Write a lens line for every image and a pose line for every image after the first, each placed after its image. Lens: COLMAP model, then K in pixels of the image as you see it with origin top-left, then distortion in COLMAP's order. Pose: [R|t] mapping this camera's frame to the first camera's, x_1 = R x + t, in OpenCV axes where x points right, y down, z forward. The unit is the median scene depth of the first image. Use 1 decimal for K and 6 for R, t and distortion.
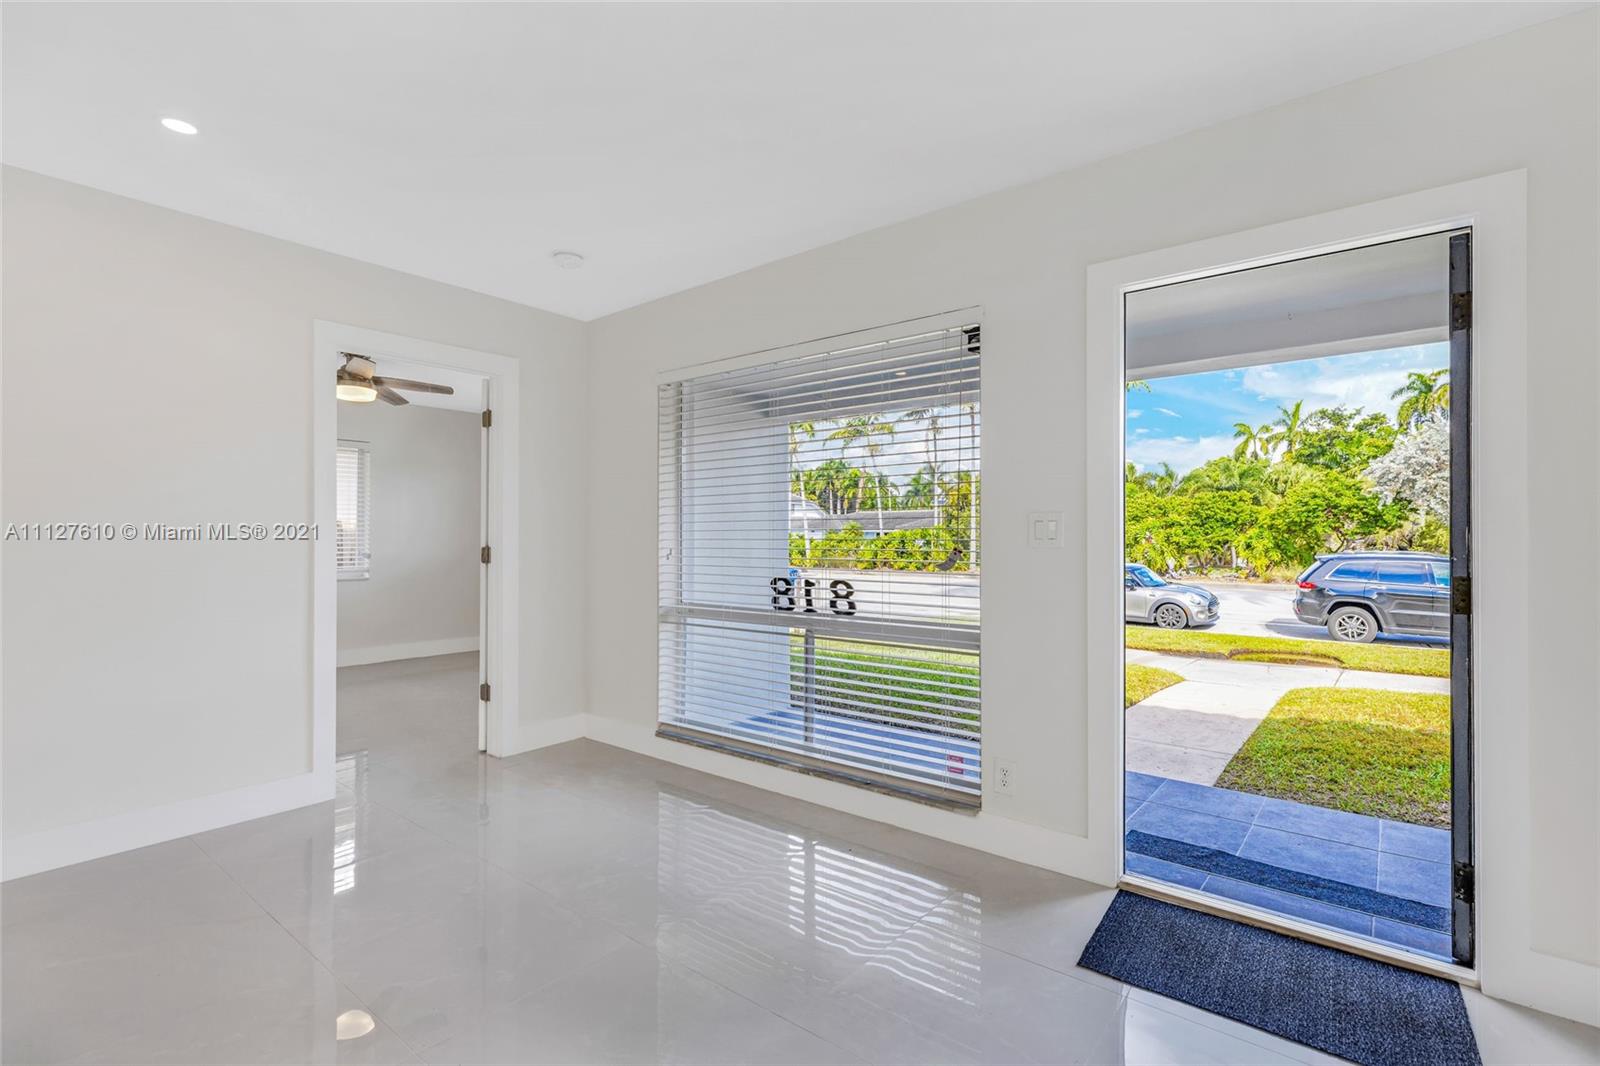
lens RADIAL K [[720.3, 0, 808.8], [0, 720.3, 535.1], [0, 0, 1]] dist [0.011688, -0.002179]
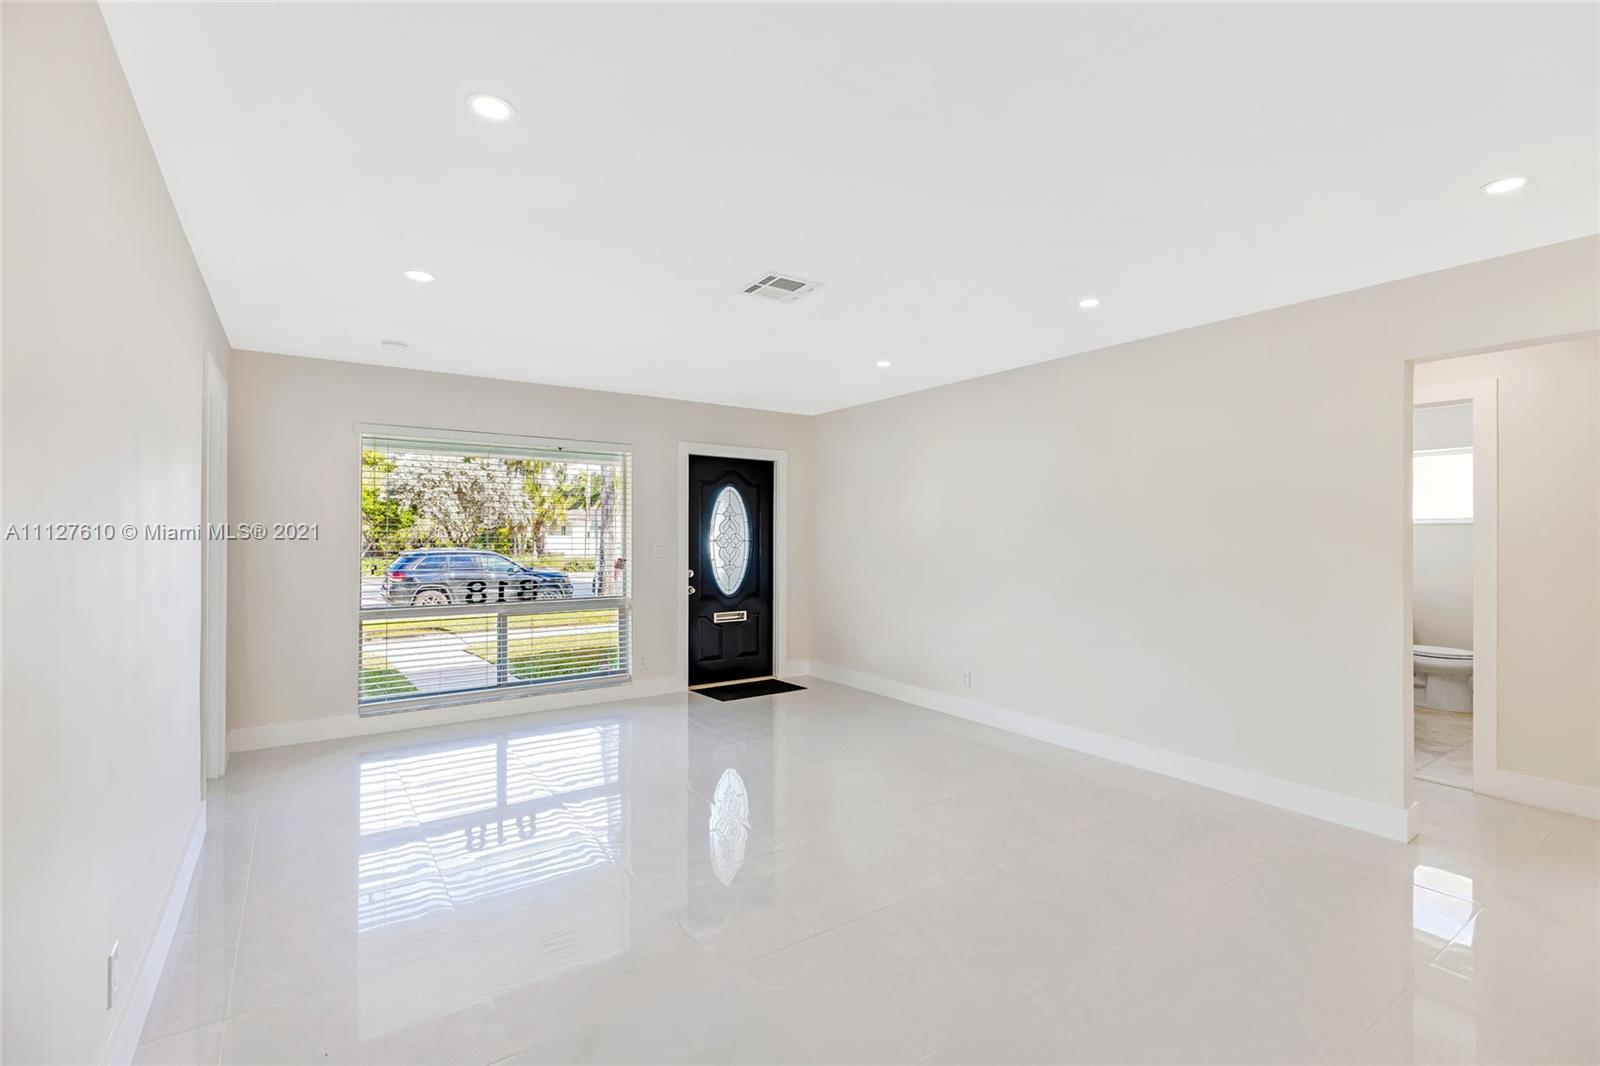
lens RADIAL K [[720.3, 0, 813.6], [0, 720.3, 530.2], [0, 0, 1]] dist [0.011688, -0.002179]
pose [[0.260038, 0.007322, 0.965571, -1.017713], [-0.009706, 0.999941, -0.004968, -0.036027], [-0.965550, -0.008079, 0.260093, -0.057980]]
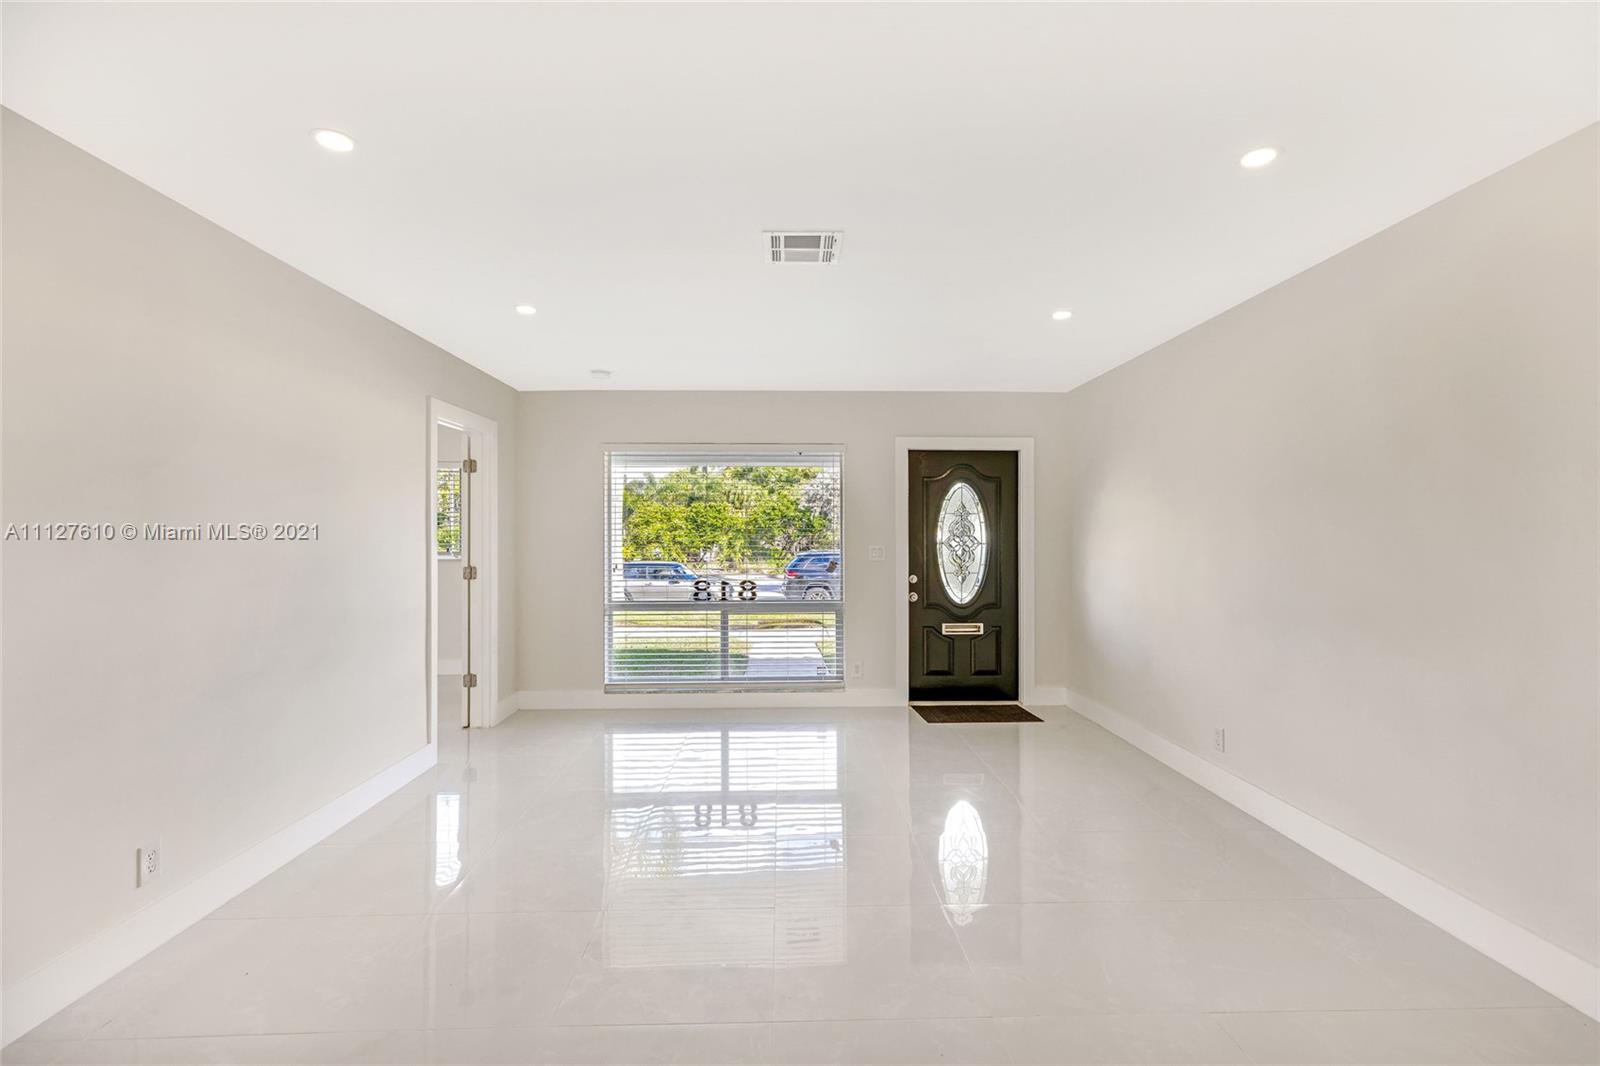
lens RADIAL K [[720.3, 0, 801.0], [0, 720.3, 537.8], [0, 0, 1]] dist [0.011688, -0.002179]
pose [[0.756947, -0.002863, 0.653470, -0.729028], [-0.001929, 0.999976, 0.006617, -0.038579], [-0.653474, -0.006269, 0.756923, -0.304260]]
